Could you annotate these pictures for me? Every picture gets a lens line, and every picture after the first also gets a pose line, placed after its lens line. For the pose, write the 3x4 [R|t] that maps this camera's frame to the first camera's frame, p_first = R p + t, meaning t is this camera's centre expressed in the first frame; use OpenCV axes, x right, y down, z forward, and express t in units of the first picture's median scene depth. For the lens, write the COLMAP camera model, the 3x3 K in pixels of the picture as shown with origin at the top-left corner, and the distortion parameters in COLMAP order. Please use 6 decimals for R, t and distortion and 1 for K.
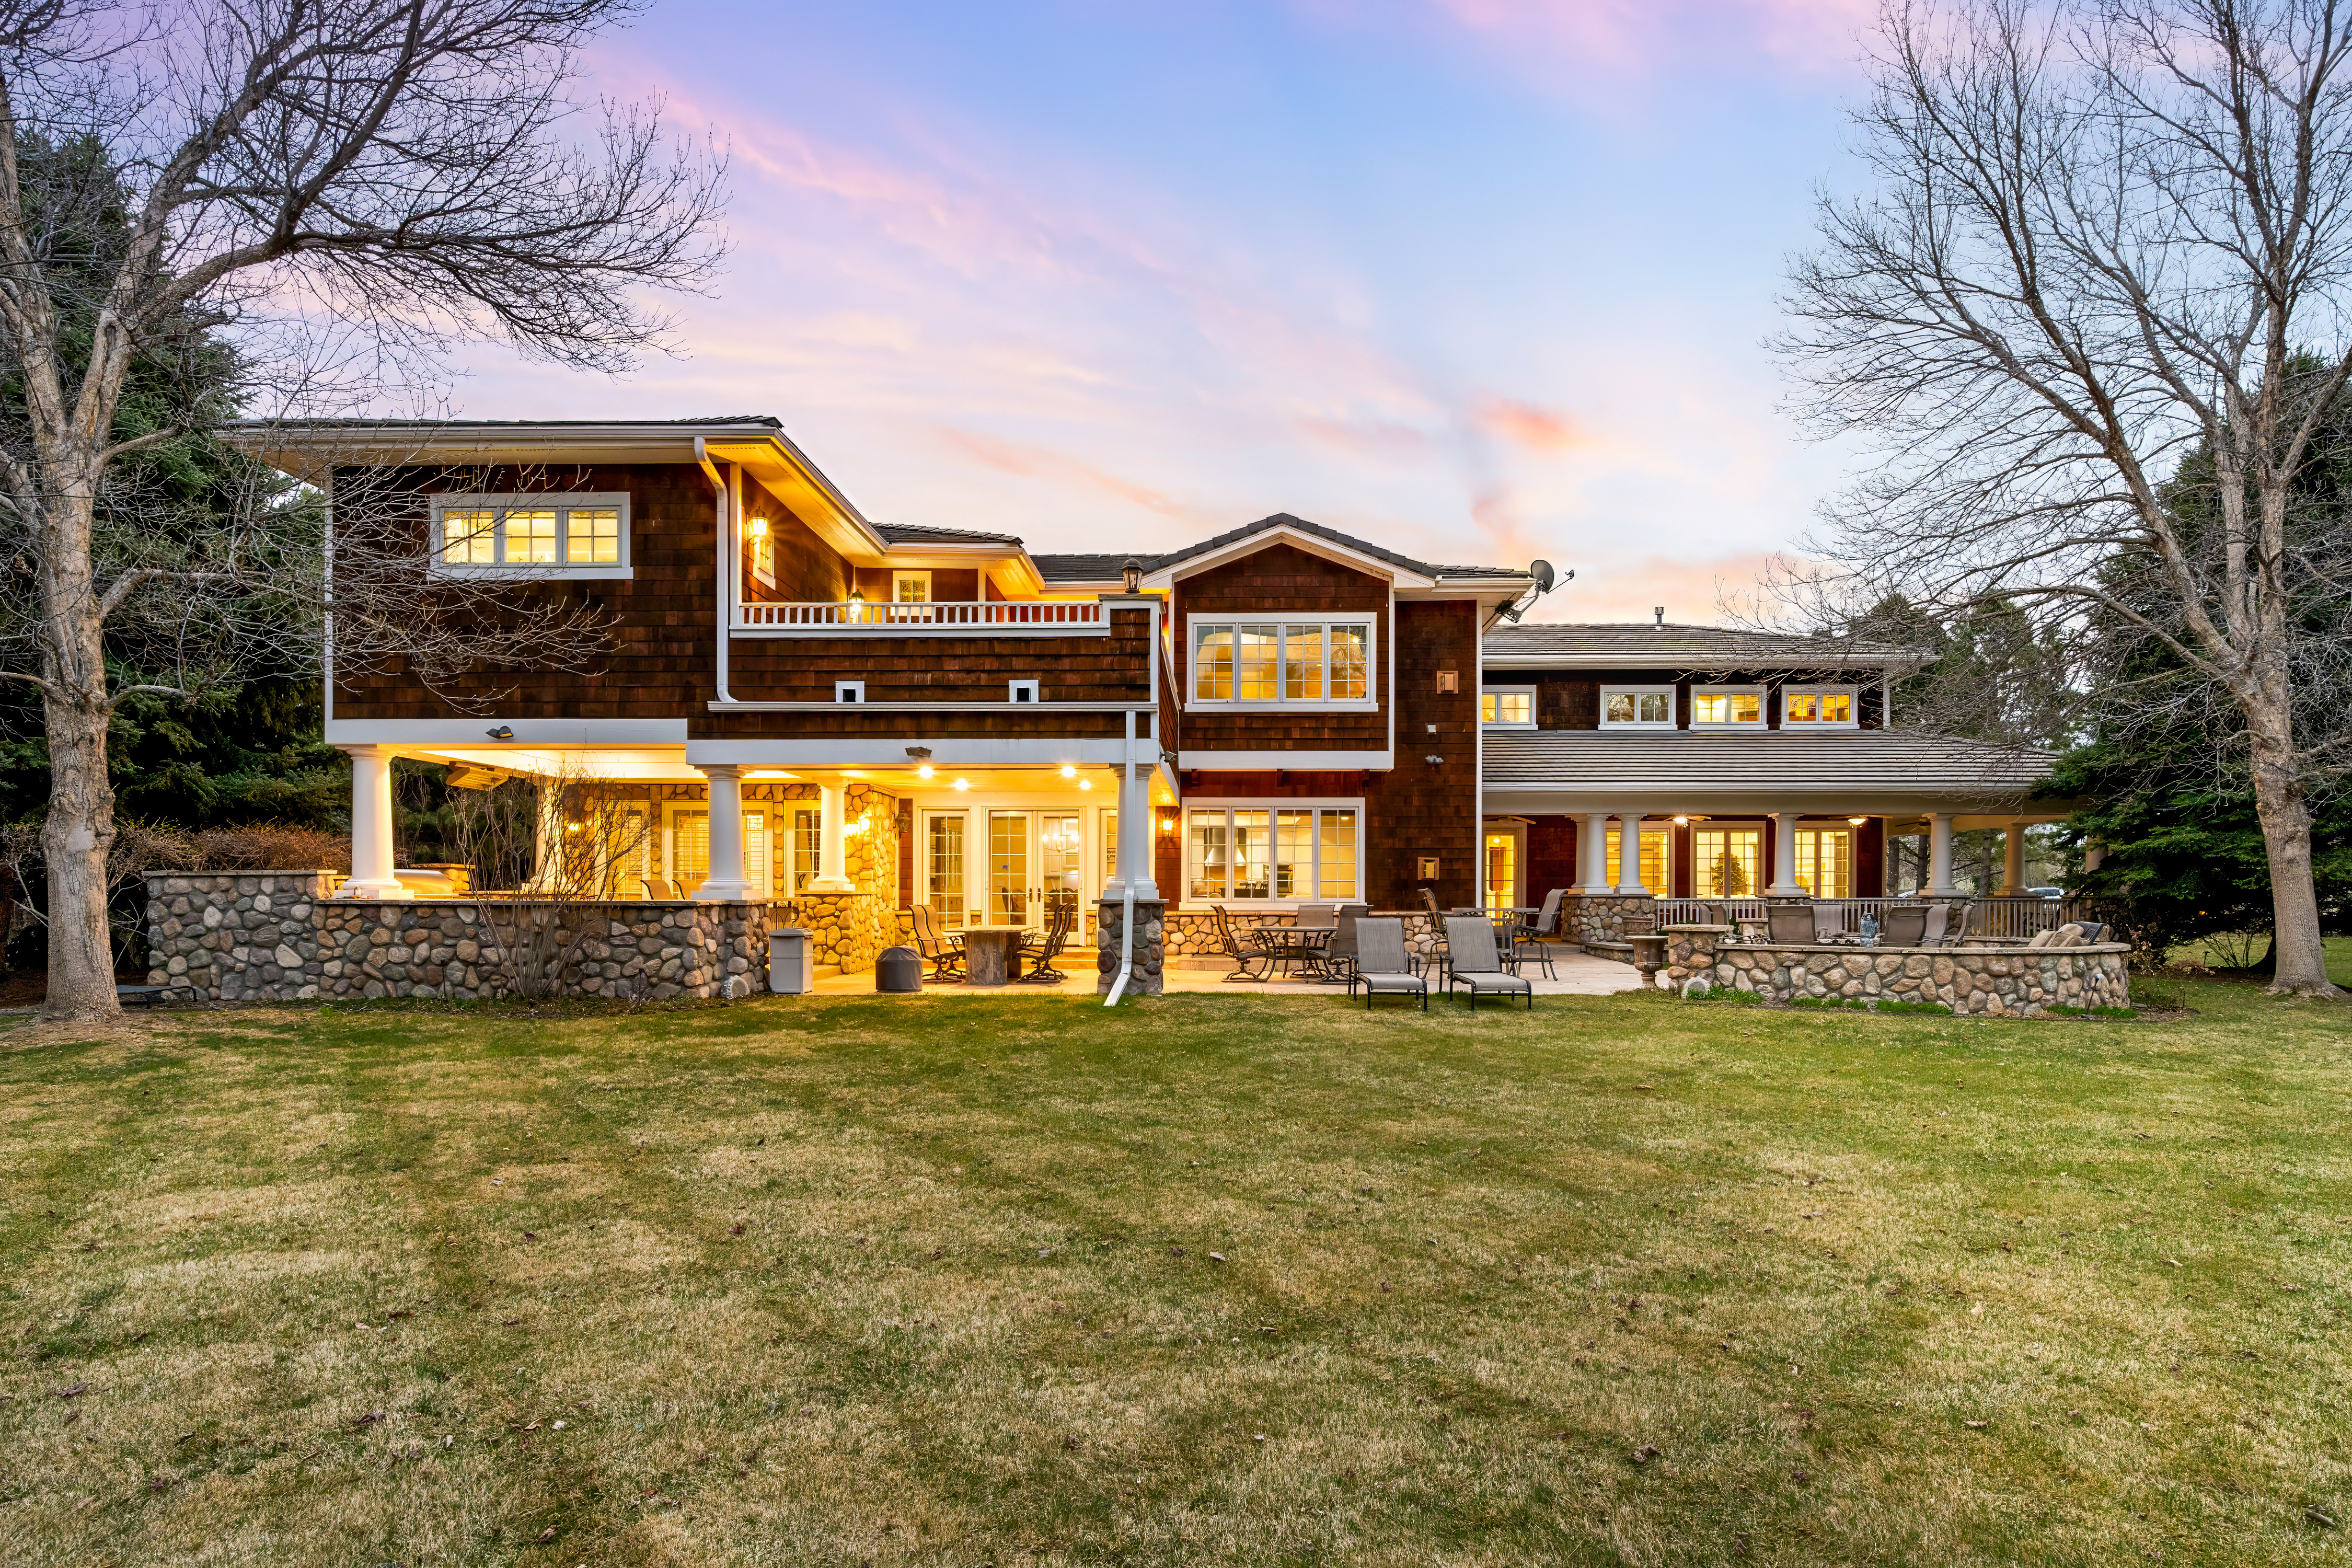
lens RADIAL K [[1131.1, 0, 1161.9], [0, 1131.1, 901.3], [0, 0, 1]] dist [-0.003556, -0.000381]
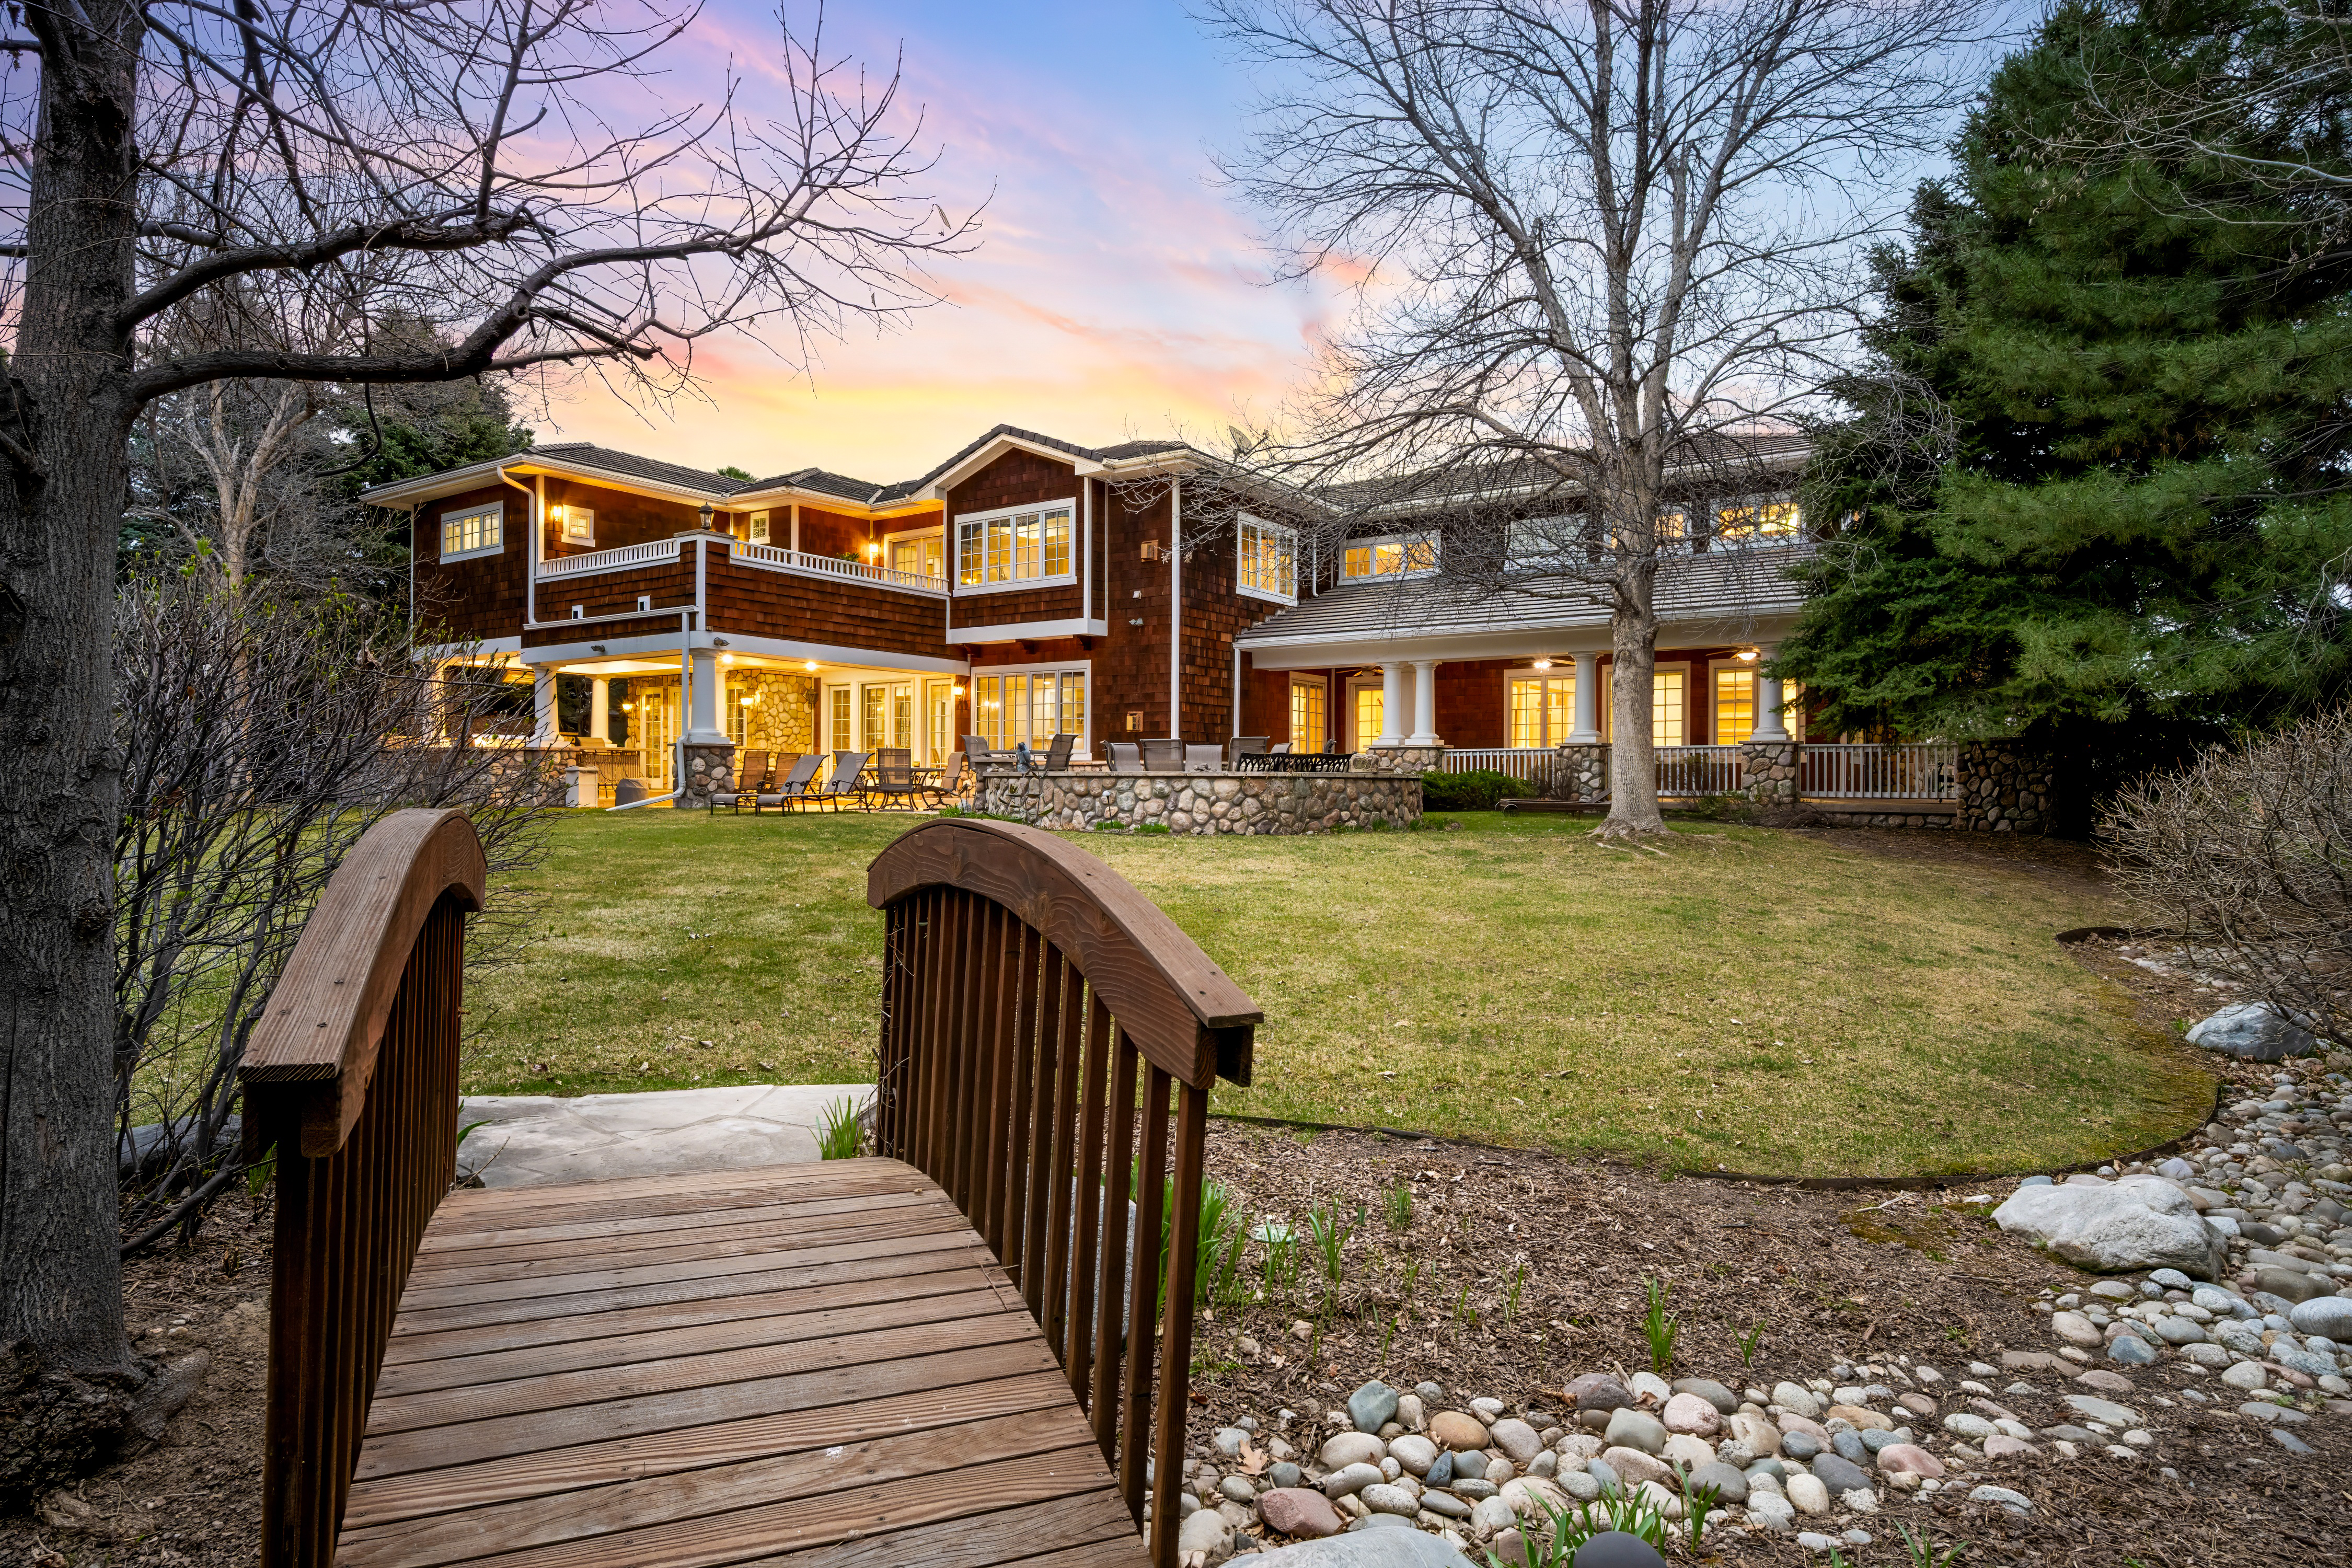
lens RADIAL K [[1284.6, 0, 1181.5], [0, 1284.6, 779.4], [0, 0, 1]] dist [0.003136, 0.000695]
pose [[0.838517, 0.001346, -0.544874, 0.998300], [-0.006761, 0.999946, -0.007935, 0.038785], [0.544834, 0.010338, 0.838480, -0.023192]]
